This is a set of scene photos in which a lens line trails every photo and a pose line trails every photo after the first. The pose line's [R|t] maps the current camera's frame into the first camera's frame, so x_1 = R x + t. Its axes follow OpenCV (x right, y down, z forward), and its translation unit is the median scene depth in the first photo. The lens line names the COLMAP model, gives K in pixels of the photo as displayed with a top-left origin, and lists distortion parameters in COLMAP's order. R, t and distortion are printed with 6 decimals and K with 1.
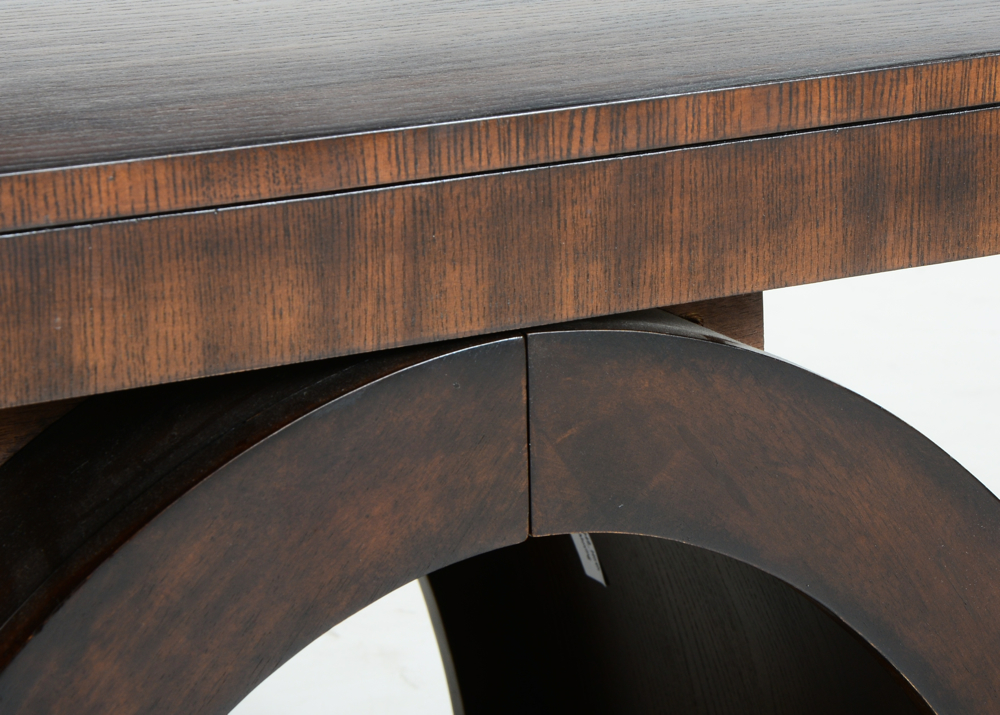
lens RADIAL K [[3003.1, 0, 504.9], [0, 3003.1, 363.5], [0, 0, 1]] dist [0.401823, 0.000000]
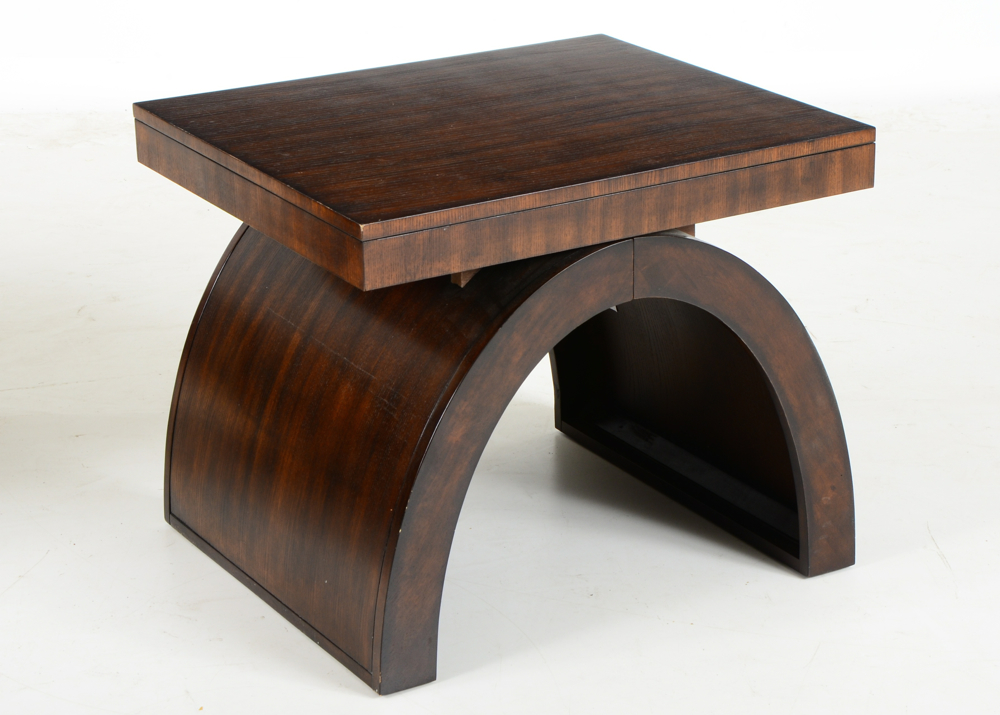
lens RADIAL K [[2073.4, 0, 499.4], [0, 2073.4, 353.3], [0, 0, 1]] dist [0.199363, 0.000000]
pose [[0.998619, -0.011891, 0.051167, -0.273589], [0.006932, 0.995356, 0.096015, -0.110203], [-0.052071, -0.095527, 0.994064, -1.354525]]
